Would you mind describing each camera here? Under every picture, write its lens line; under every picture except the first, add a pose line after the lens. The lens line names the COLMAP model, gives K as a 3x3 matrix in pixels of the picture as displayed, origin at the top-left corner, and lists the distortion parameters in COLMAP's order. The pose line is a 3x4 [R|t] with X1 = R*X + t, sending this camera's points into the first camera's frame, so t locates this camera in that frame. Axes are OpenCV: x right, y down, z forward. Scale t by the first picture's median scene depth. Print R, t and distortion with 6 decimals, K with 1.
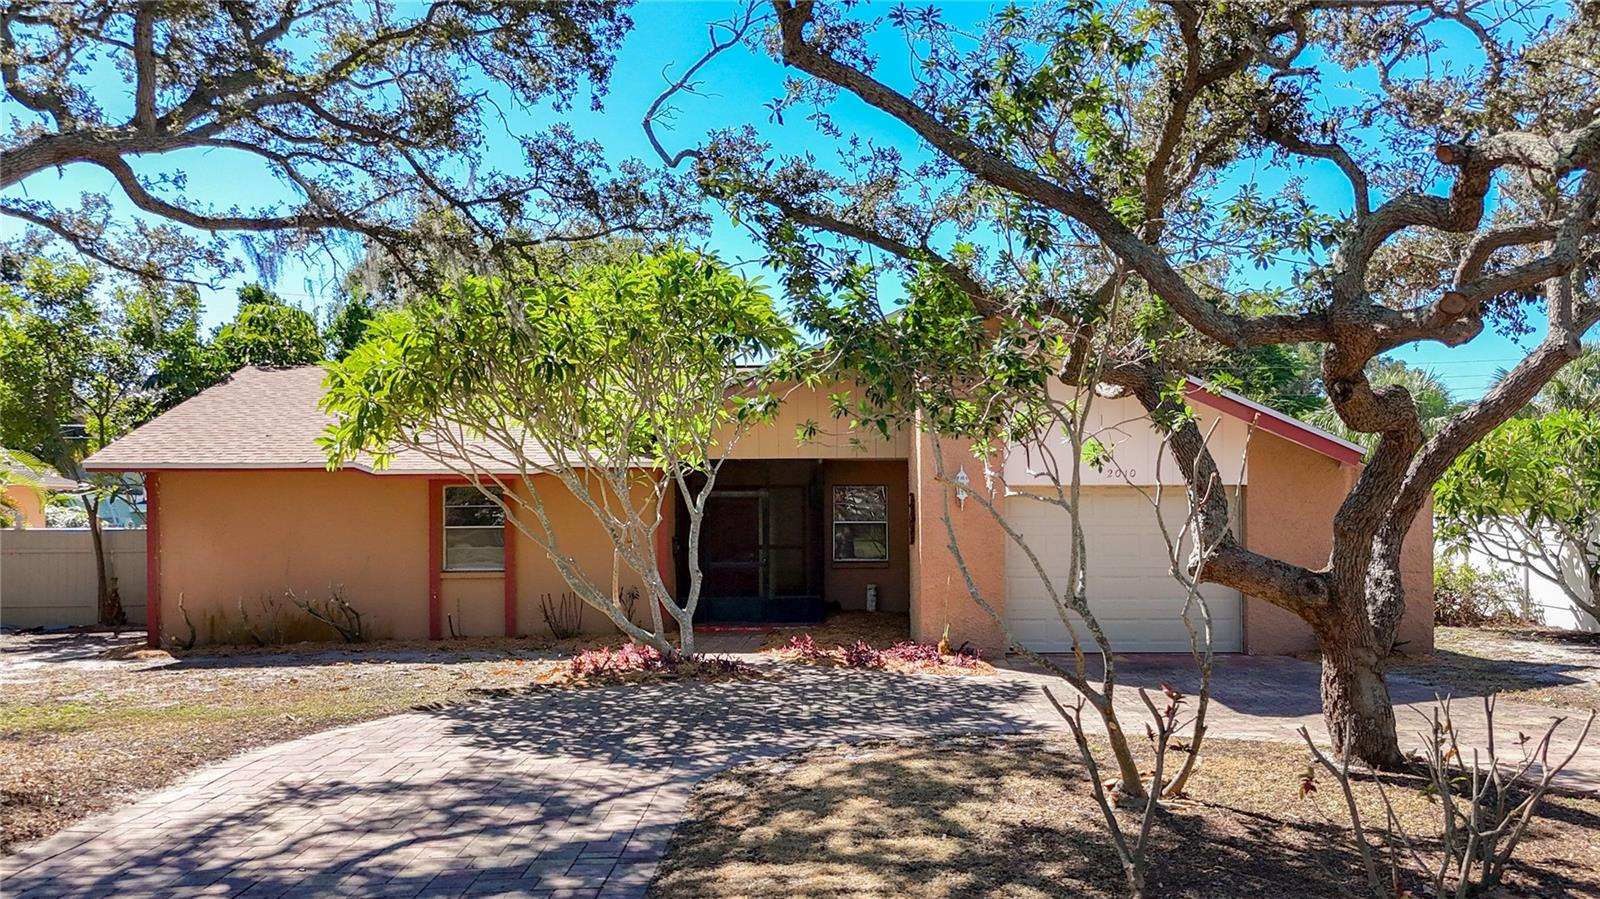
lens RADIAL K [[1178.8, 0, 800.0], [0, 1178.8, 449.5], [0, 0, 1]] dist [0.058912, -0.000688]
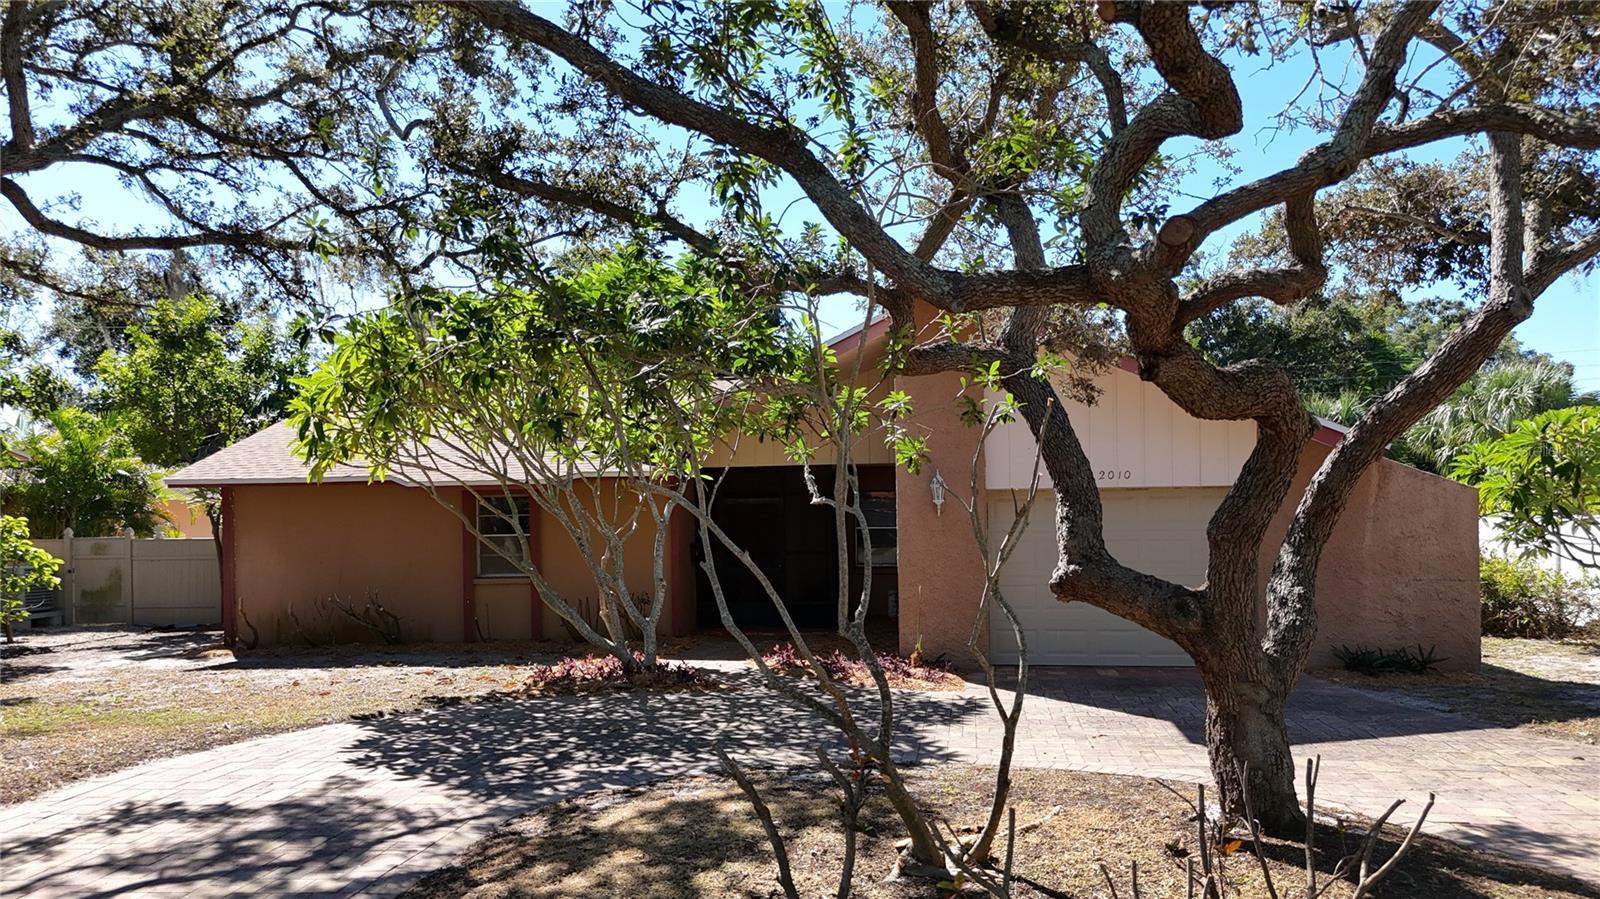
lens RADIAL K [[1064.6, 0, 799.1], [0, 1064.6, 464.1], [0, 0, 1]] dist [0.051912, -0.002317]
pose [[0.987153, -0.017075, -0.158861, 0.264955], [0.017869, 0.999834, 0.003571, 0.007115], [0.158773, -0.006364, 0.987295, 0.206161]]
